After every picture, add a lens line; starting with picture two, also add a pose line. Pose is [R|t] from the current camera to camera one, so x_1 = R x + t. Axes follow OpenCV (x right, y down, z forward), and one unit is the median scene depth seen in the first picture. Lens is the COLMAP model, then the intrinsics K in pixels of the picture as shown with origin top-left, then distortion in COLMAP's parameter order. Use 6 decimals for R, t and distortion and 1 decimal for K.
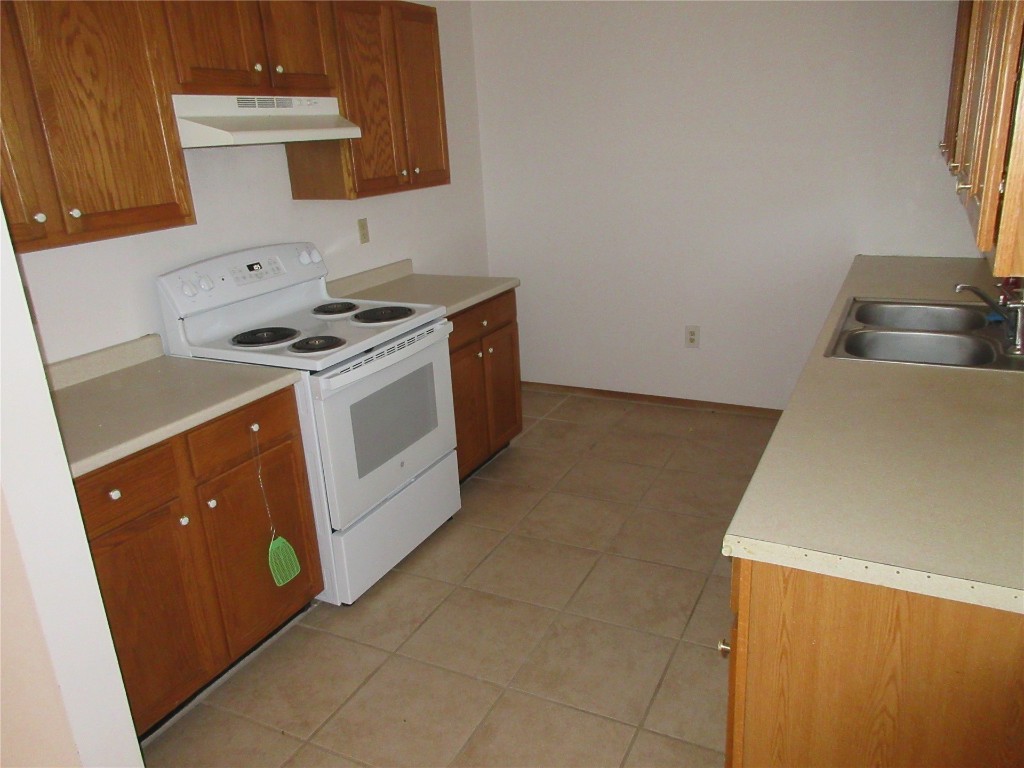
lens RADIAL K [[767.9, 0, 511.7], [0, 767.9, 384.4], [0, 0, 1]] dist [0.009721, -0.012484]
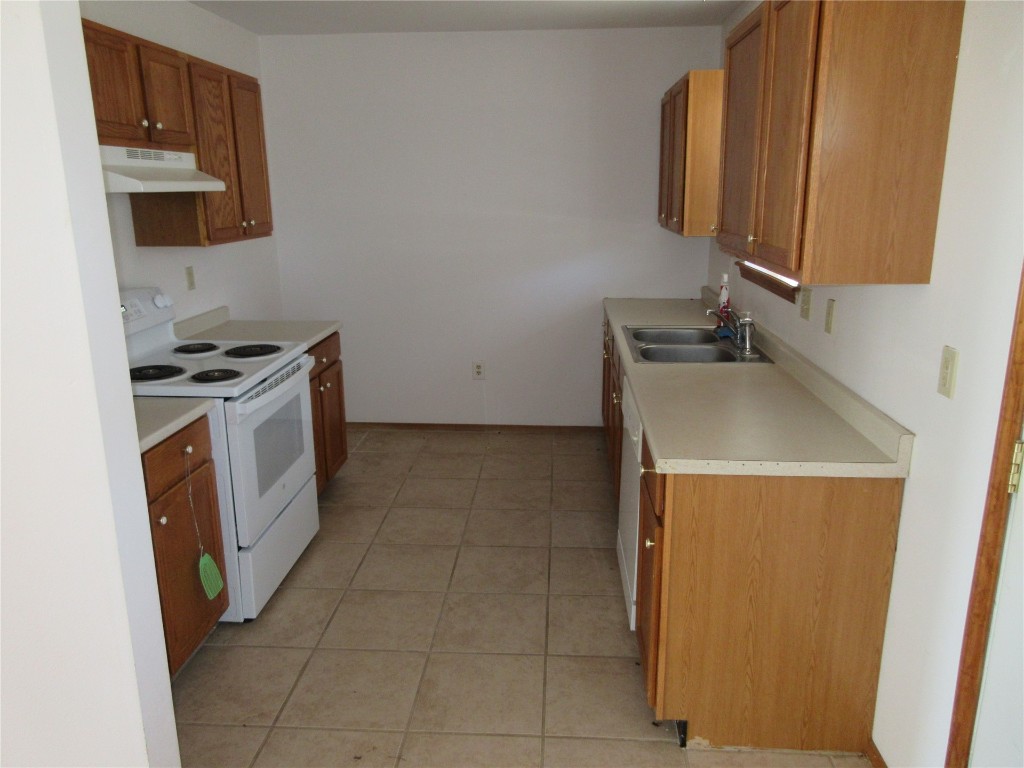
lens RADIAL K [[767.9, 0, 514.3], [0, 767.9, 382.8], [0, 0, 1]] dist [0.009721, -0.012484]
pose [[0.918137, -0.049701, 0.393134, -0.268537], [0.081025, 0.994689, -0.063476, 0.054717], [-0.387891, 0.090133, 0.917288, -0.142965]]
